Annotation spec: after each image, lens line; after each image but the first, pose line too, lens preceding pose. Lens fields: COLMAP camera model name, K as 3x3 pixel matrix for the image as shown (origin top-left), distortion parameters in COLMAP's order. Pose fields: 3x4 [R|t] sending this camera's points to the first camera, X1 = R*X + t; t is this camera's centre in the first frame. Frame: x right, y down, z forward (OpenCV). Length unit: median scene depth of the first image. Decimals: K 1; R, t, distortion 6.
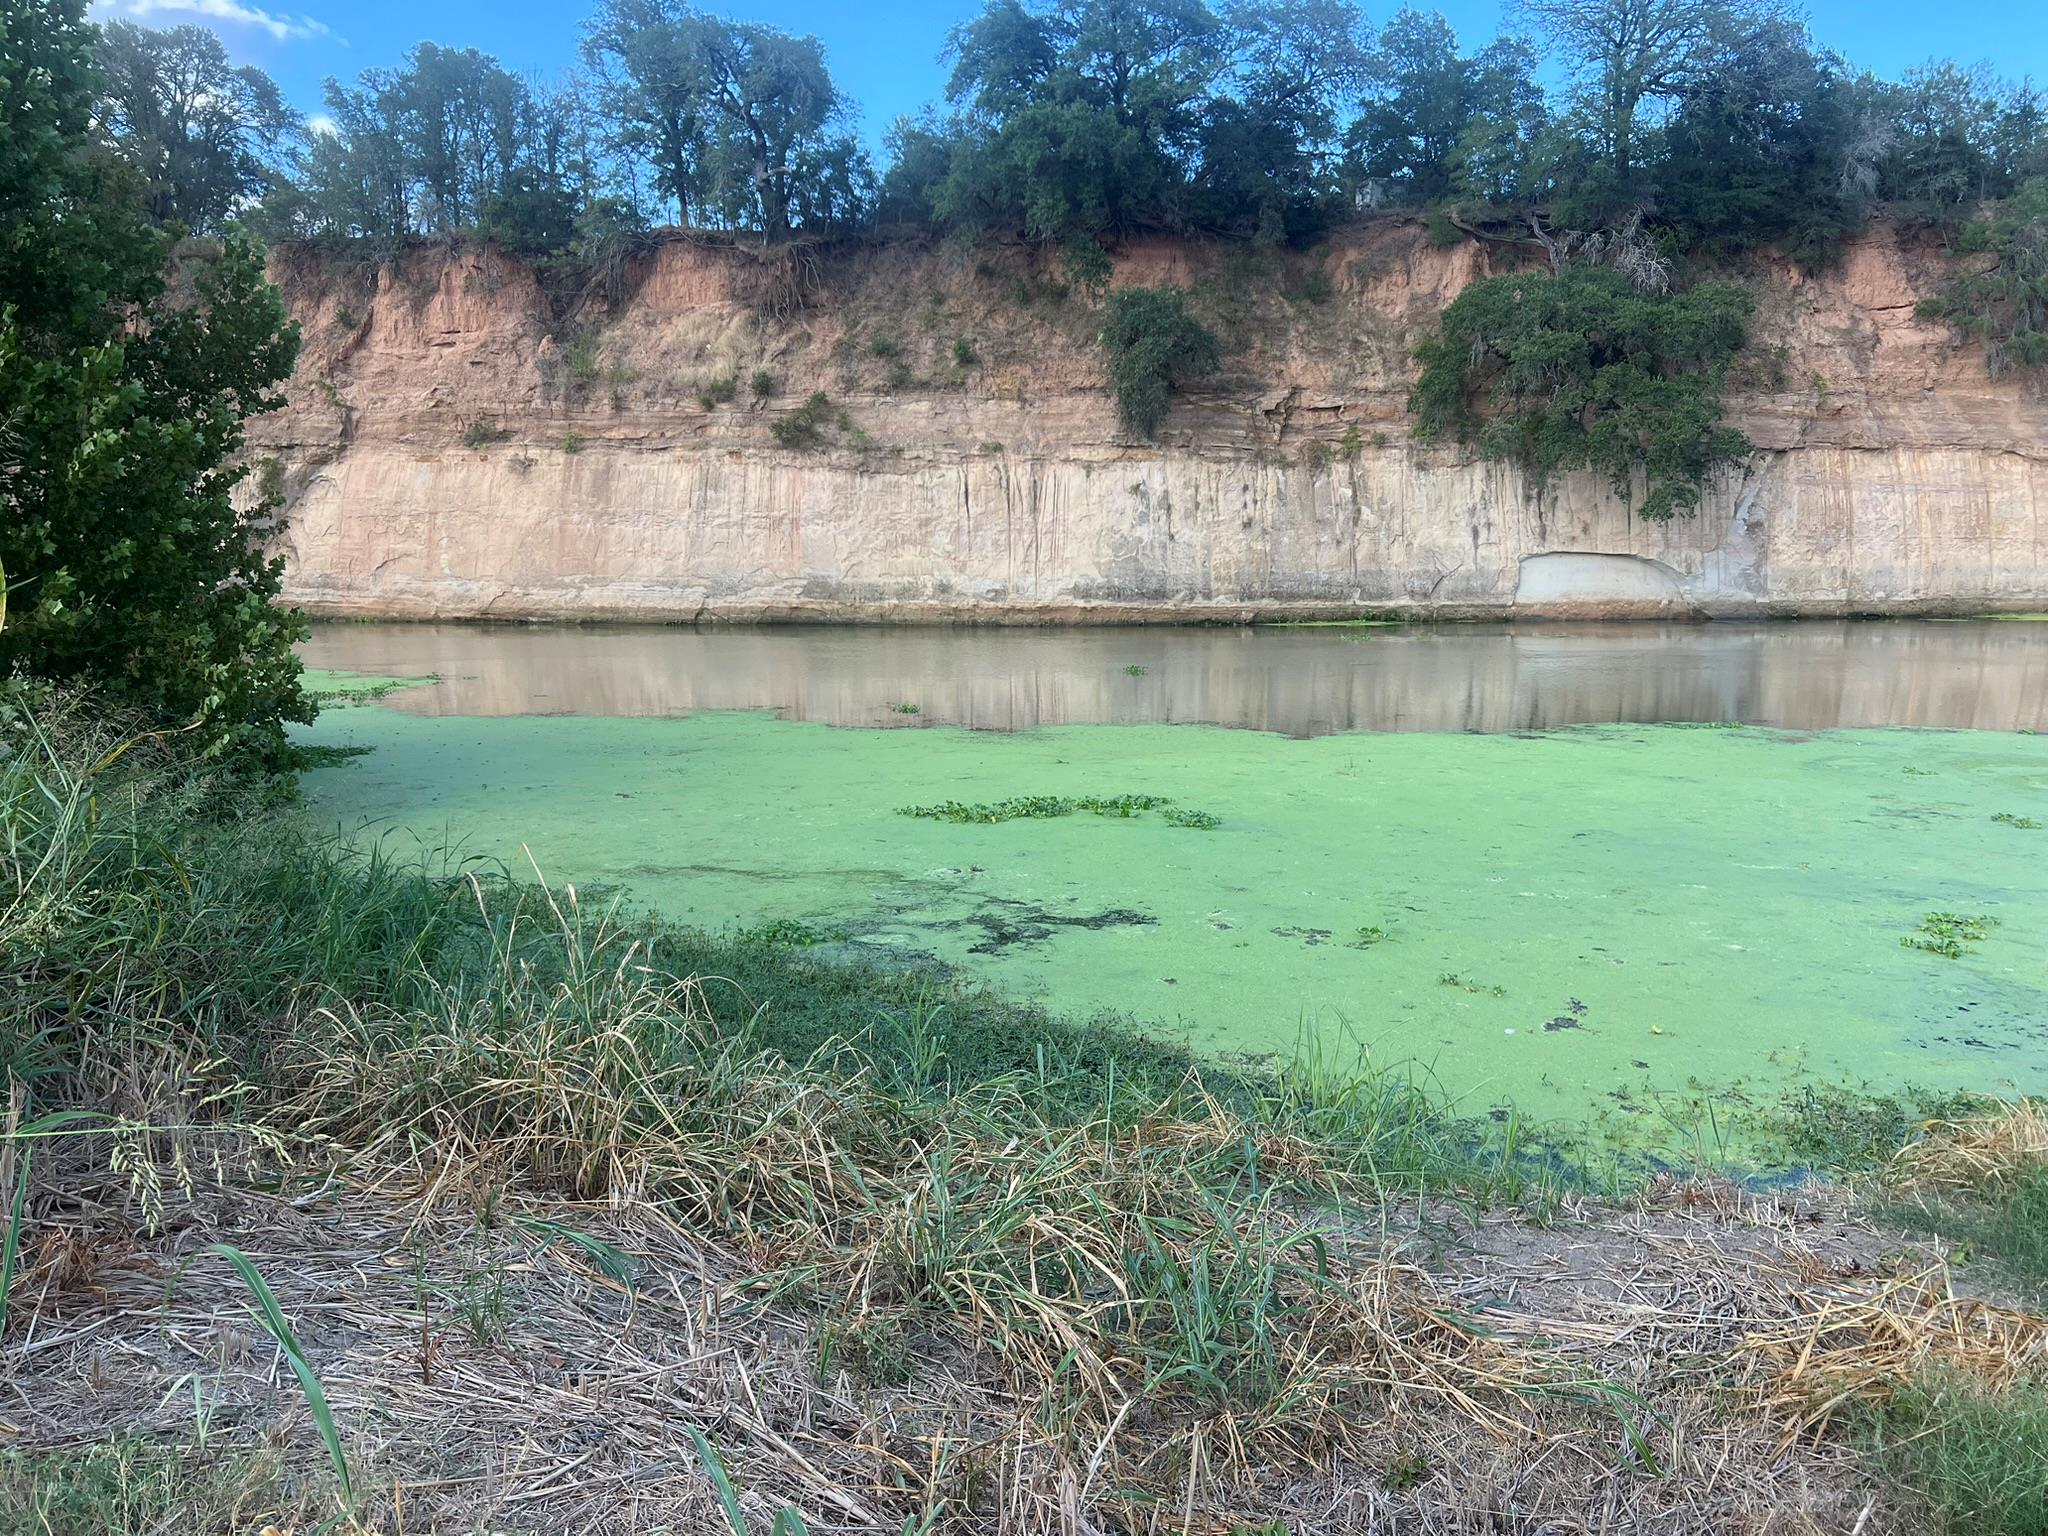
lens RADIAL K [[1576.4, 0, 1018.4], [0, 1576.4, 755.1], [0, 0, 1]] dist [0.040504, -0.029540]
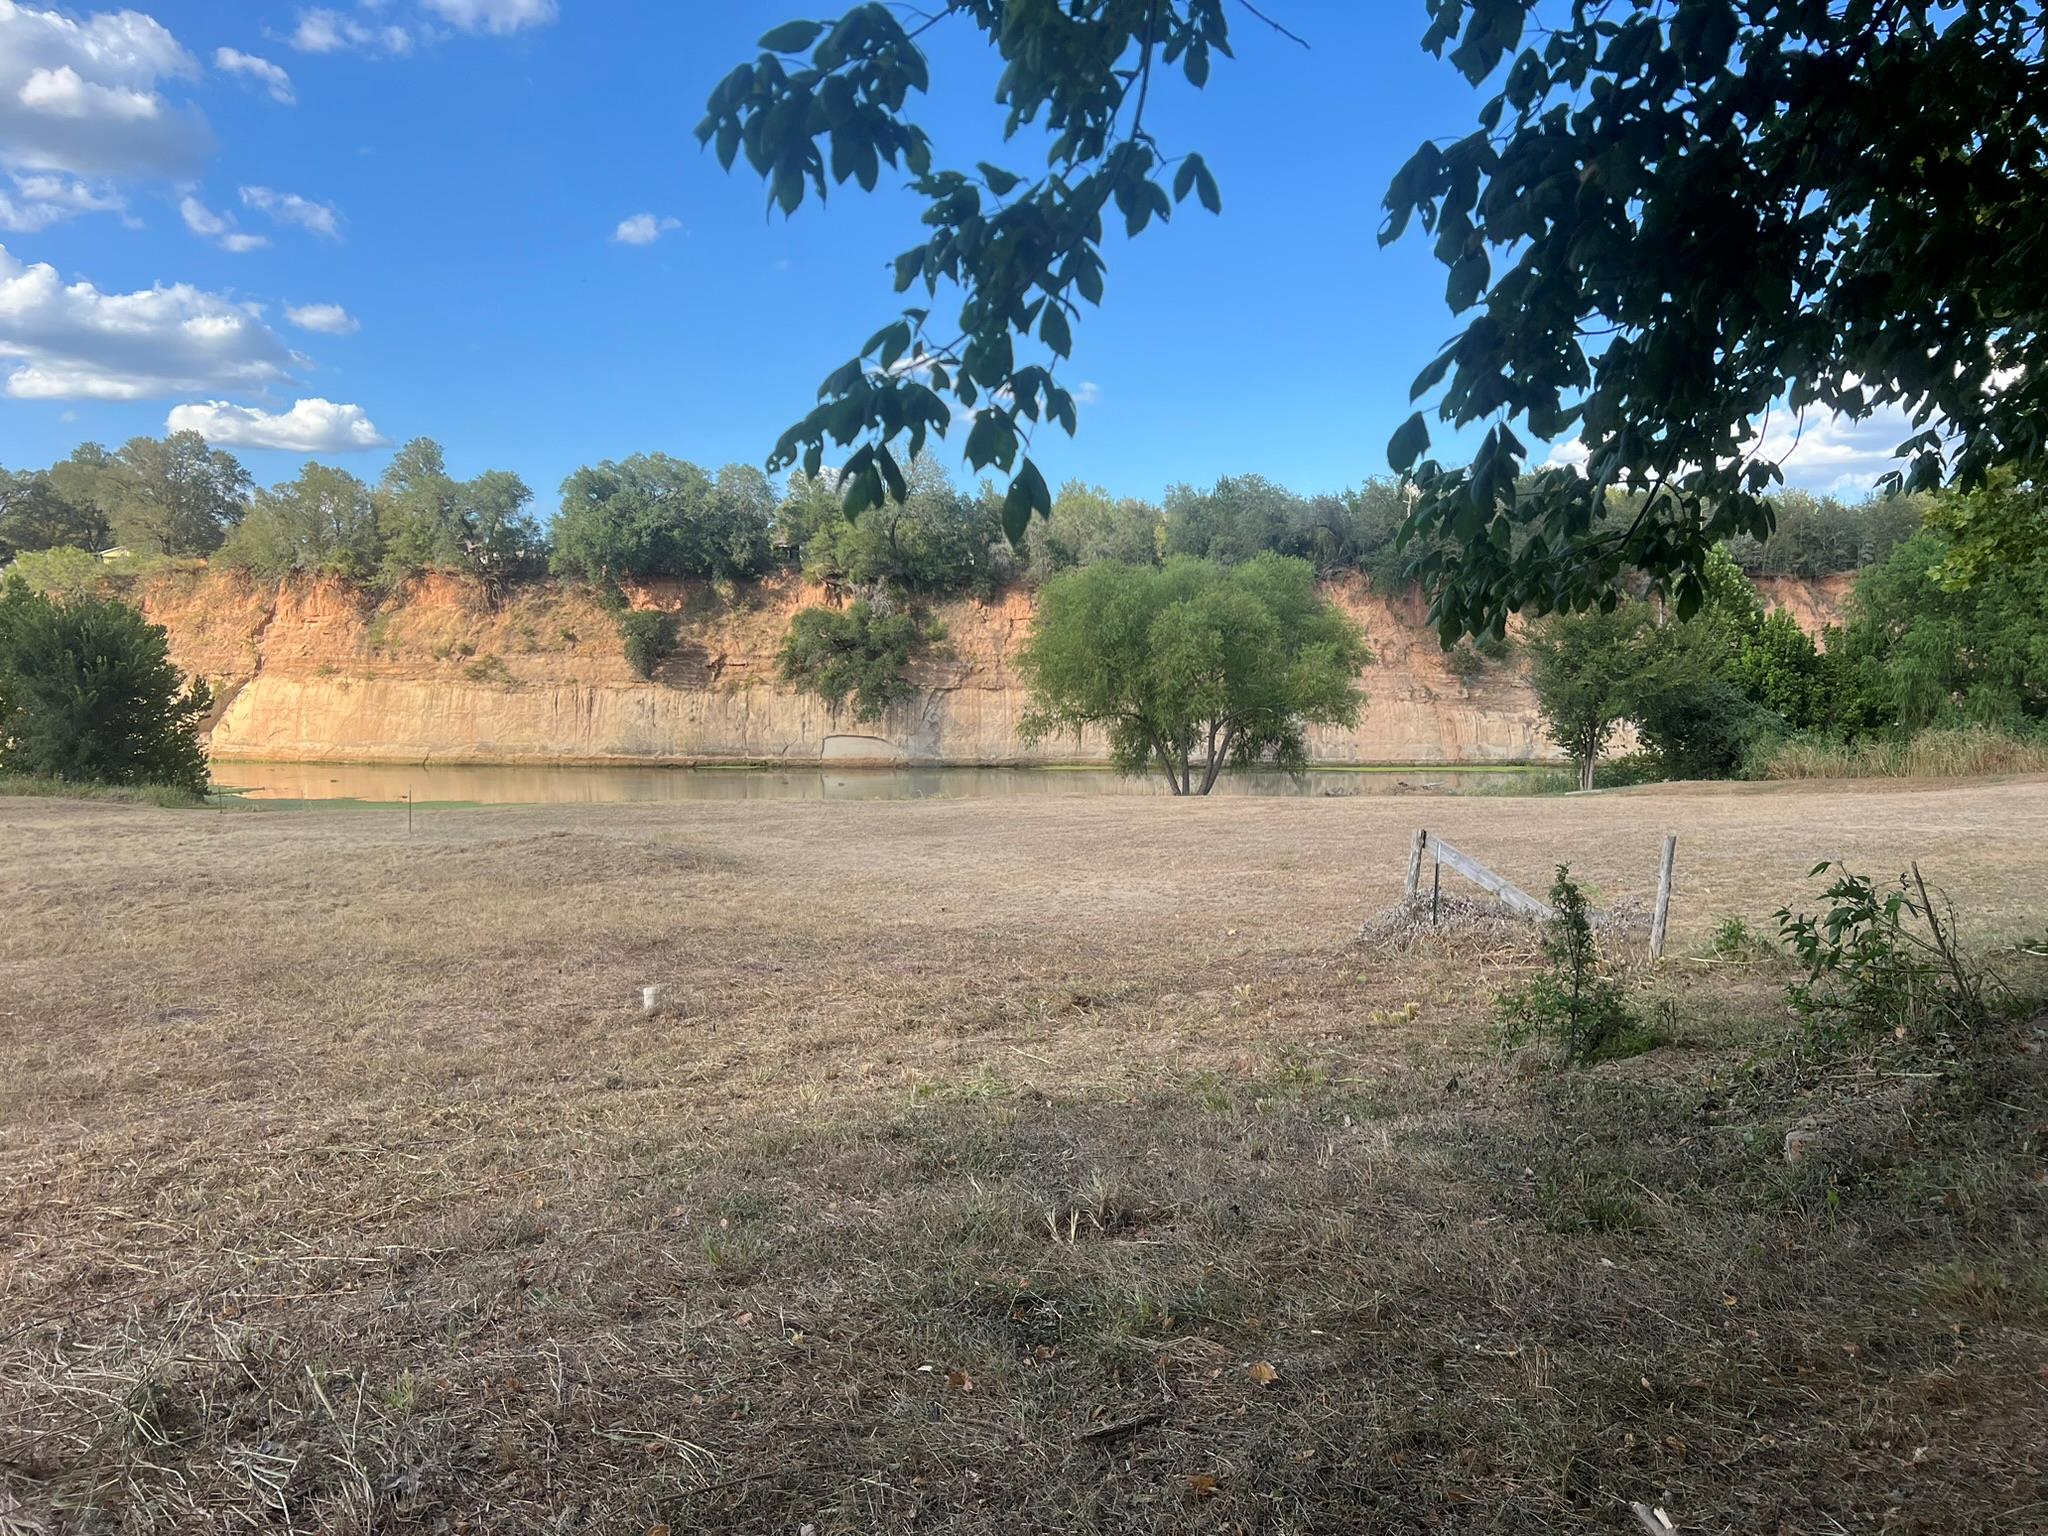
lens RADIAL K [[1576.4, 0, 1031.1], [0, 1576.4, 805.2], [0, 0, 1]] dist [0.040504, -0.029540]
pose [[0.999497, 0.009814, 0.030141, 0.523988], [-0.007423, 0.996890, -0.078458, 0.126013], [-0.030818, 0.078195, 0.996462, -1.074947]]
